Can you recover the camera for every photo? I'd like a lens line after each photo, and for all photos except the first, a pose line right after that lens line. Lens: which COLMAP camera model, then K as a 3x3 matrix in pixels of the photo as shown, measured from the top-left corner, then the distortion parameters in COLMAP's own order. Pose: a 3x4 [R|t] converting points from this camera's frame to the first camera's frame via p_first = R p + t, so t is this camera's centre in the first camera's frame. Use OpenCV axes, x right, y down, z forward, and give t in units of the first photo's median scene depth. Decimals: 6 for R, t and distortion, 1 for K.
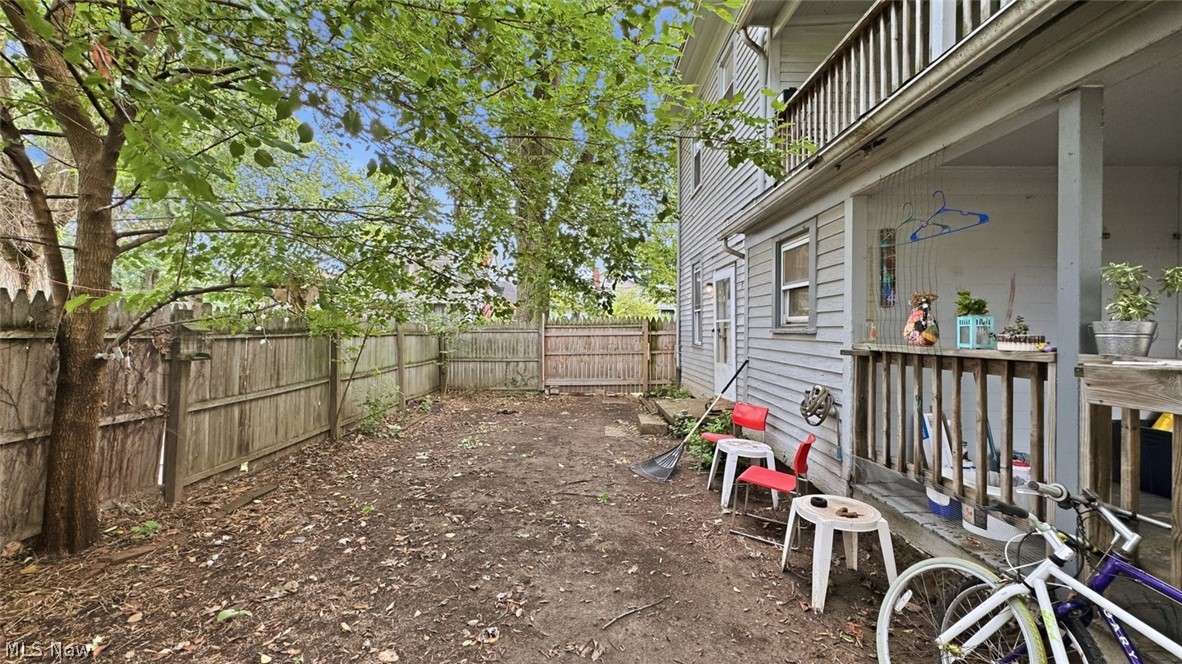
lens RADIAL K [[493.3, 0, 591.3], [0, 493.3, 321.5], [0, 0, 1]] dist [-0.001876, -0.000078]
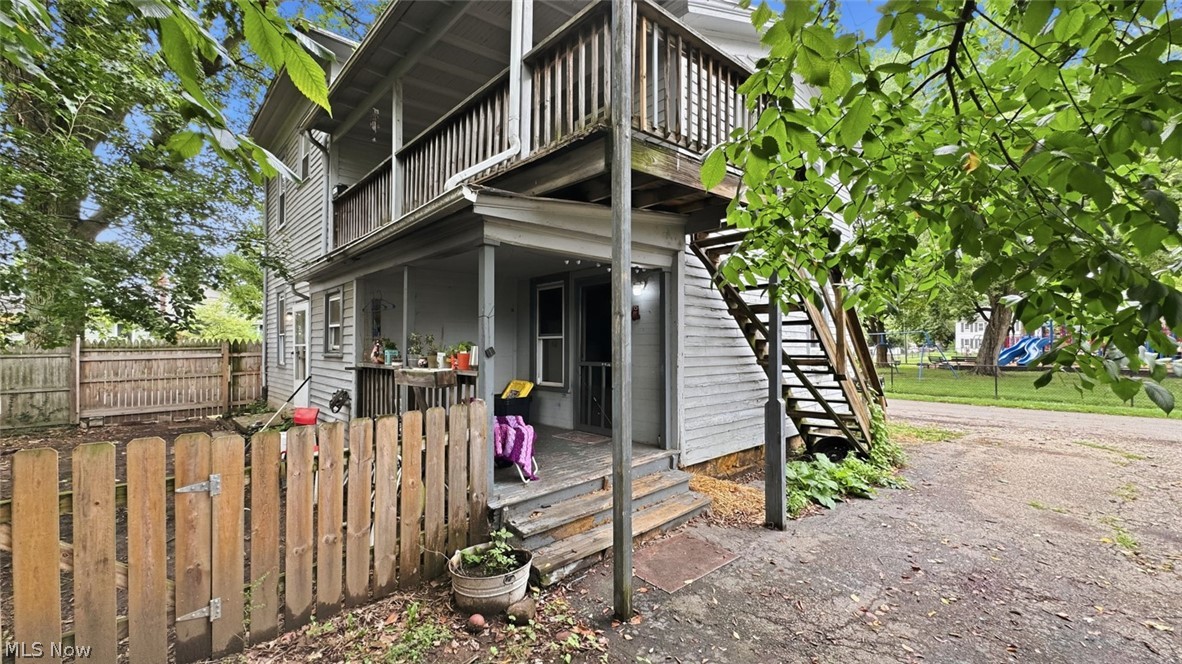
lens RADIAL K [[493.3, 0, 603.2], [0, 493.3, 336.8], [0, 0, 1]] dist [-0.001876, -0.000078]
pose [[0.736748, 0.003407, 0.676159, -0.002784], [-0.002697, 0.999994, -0.002100, -0.015954], [-0.676162, -0.000276, 0.736753, -0.296568]]
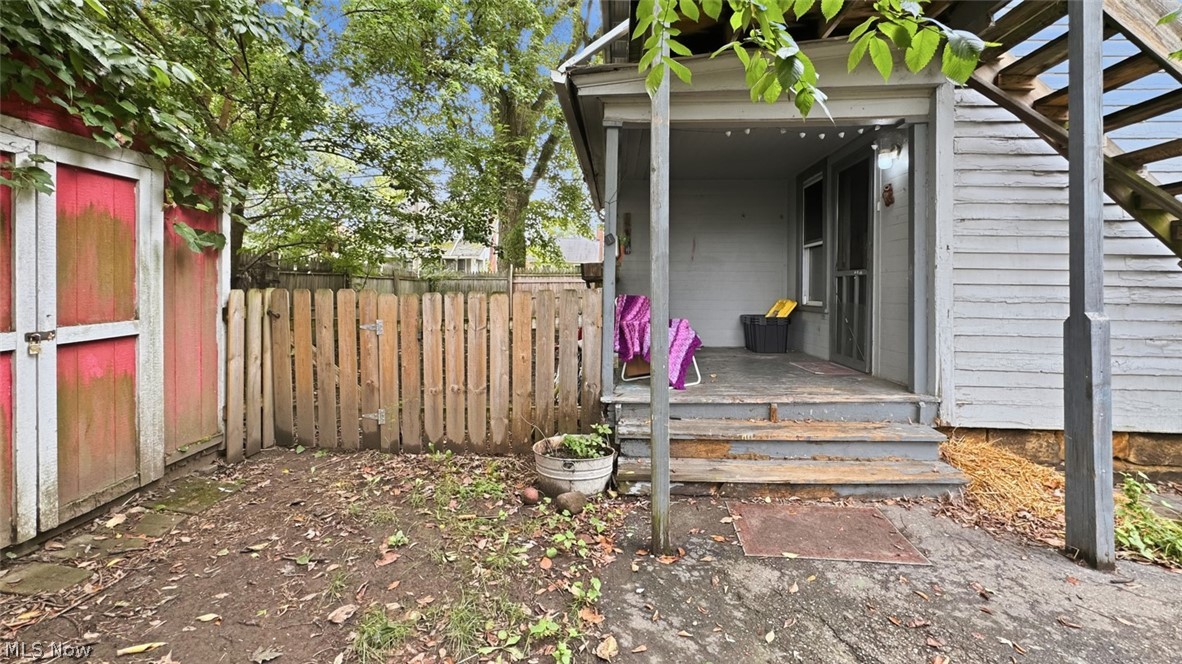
lens RADIAL K [[514.3, 0, 564.9], [0, 514.3, 276.0], [0, 0, 1]] dist [-0.000891, 0.001105]
pose [[0.996262, 0.006273, -0.086153, 0.181537], [-0.006694, 0.999967, -0.004593, 0.022513], [0.086121, 0.005153, 0.996271, -0.334187]]
